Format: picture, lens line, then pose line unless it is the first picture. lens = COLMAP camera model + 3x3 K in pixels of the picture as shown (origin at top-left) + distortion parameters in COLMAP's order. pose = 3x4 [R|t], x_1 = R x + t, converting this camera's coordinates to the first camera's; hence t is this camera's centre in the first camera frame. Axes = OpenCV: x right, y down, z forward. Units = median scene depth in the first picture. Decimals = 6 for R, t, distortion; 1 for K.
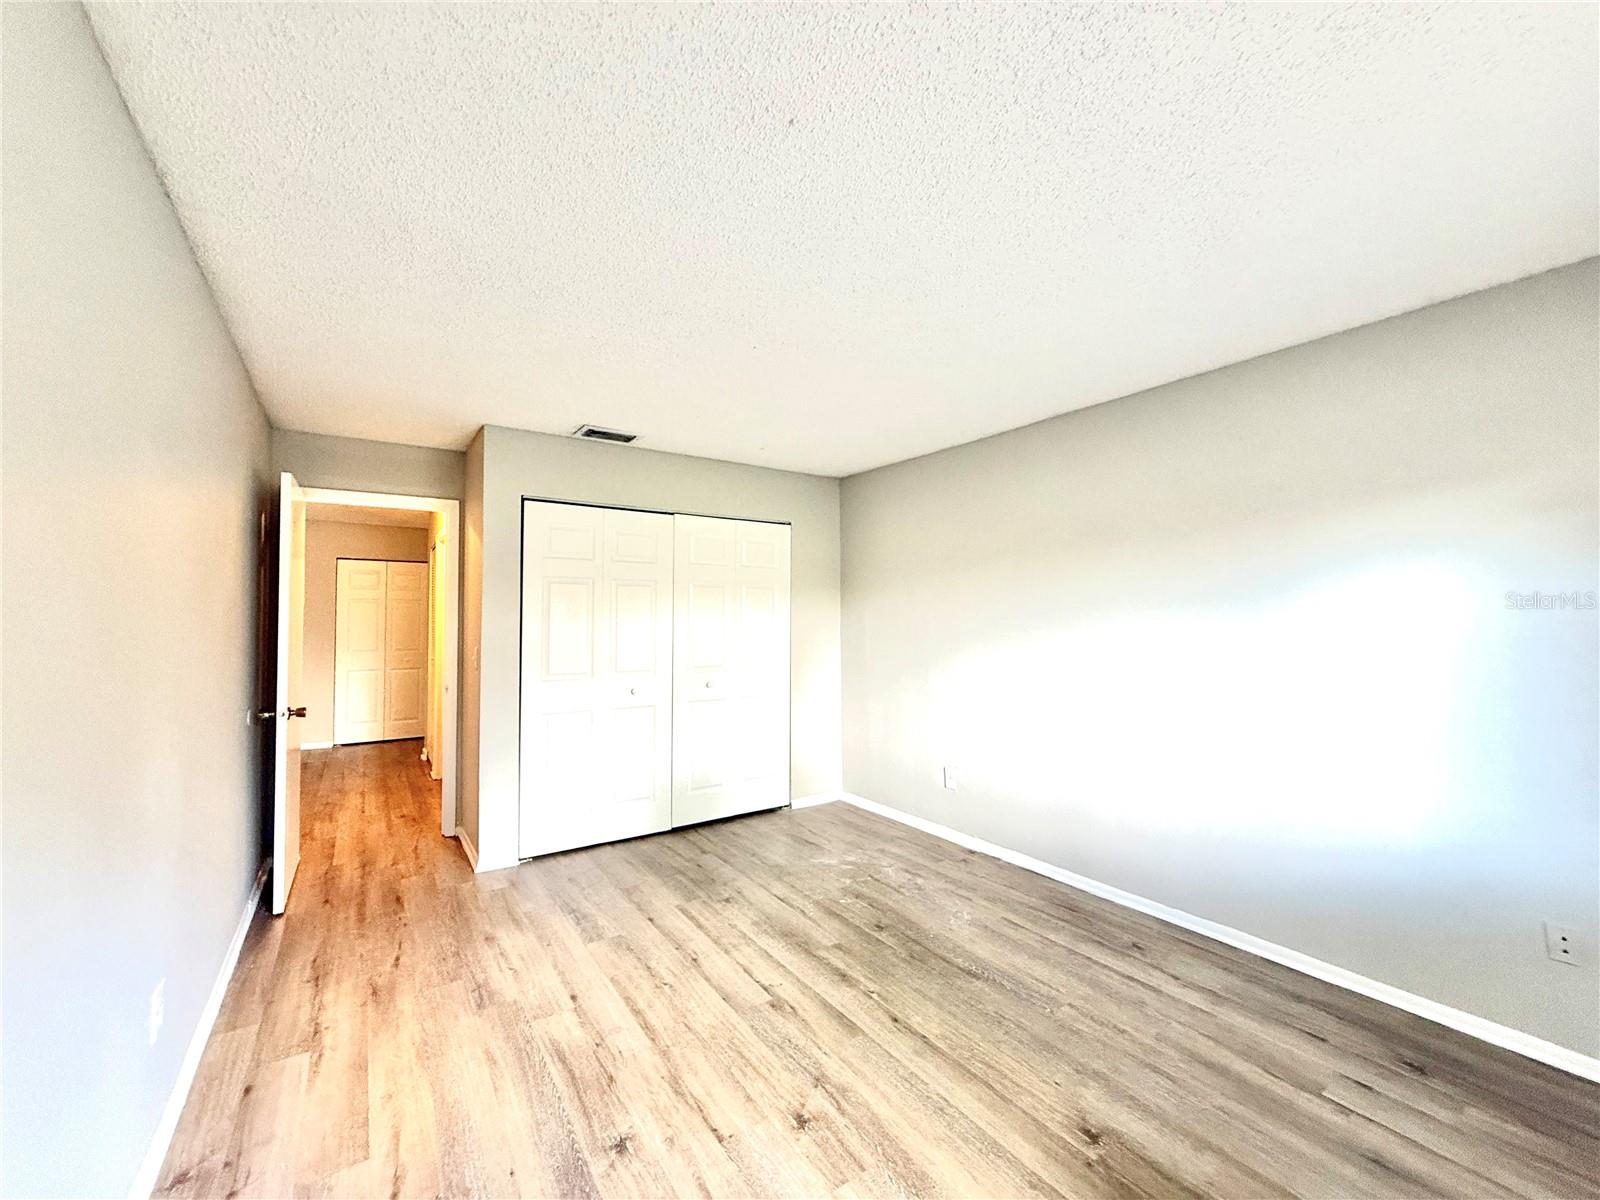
lens RADIAL K [[631.9, 0, 809.6], [0, 631.9, 610.1], [0, 0, 1]] dist [0.000493, -0.000003]
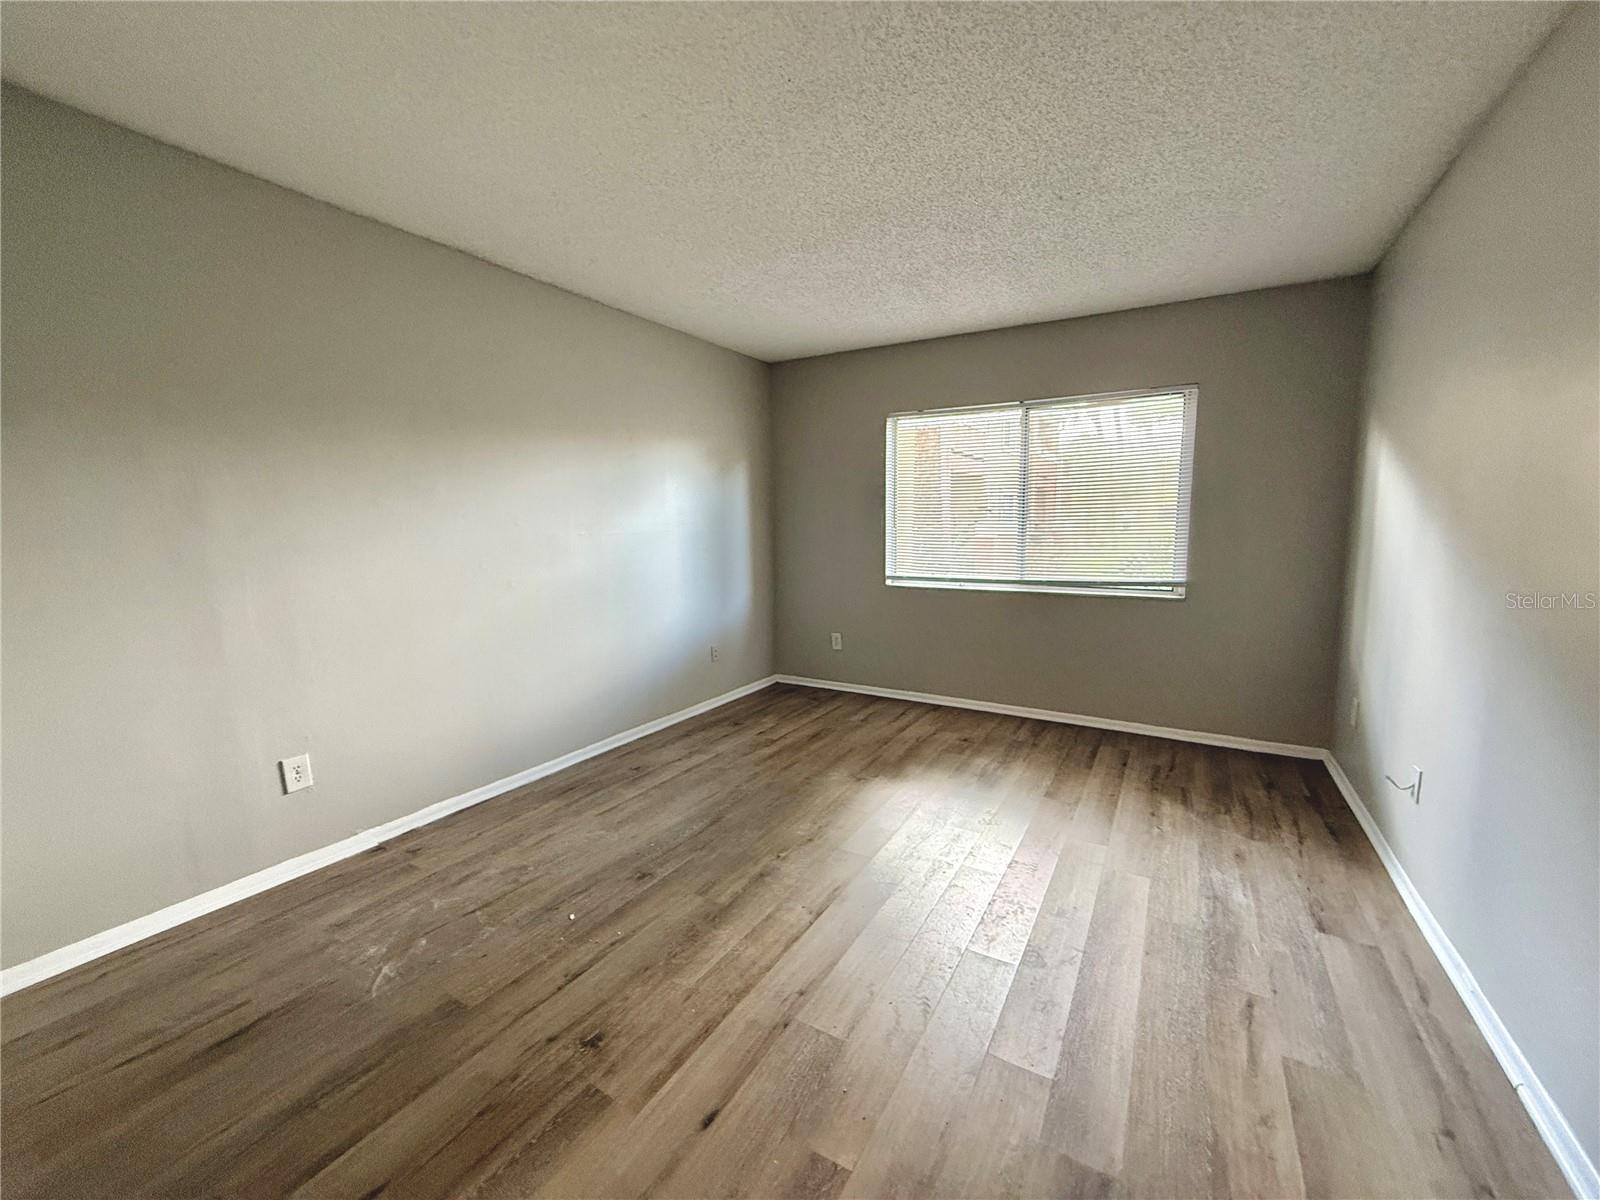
lens RADIAL K [[631.9, 0, 804.6], [0, 631.9, 583.6], [0, 0, 1]] dist [0.000493, -0.000003]
pose [[-0.398492, -0.082941, 0.913414, -0.659660], [0.001992, 0.995822, 0.091293, 0.055894], [-0.917170, 0.038199, -0.396662, 1.088416]]
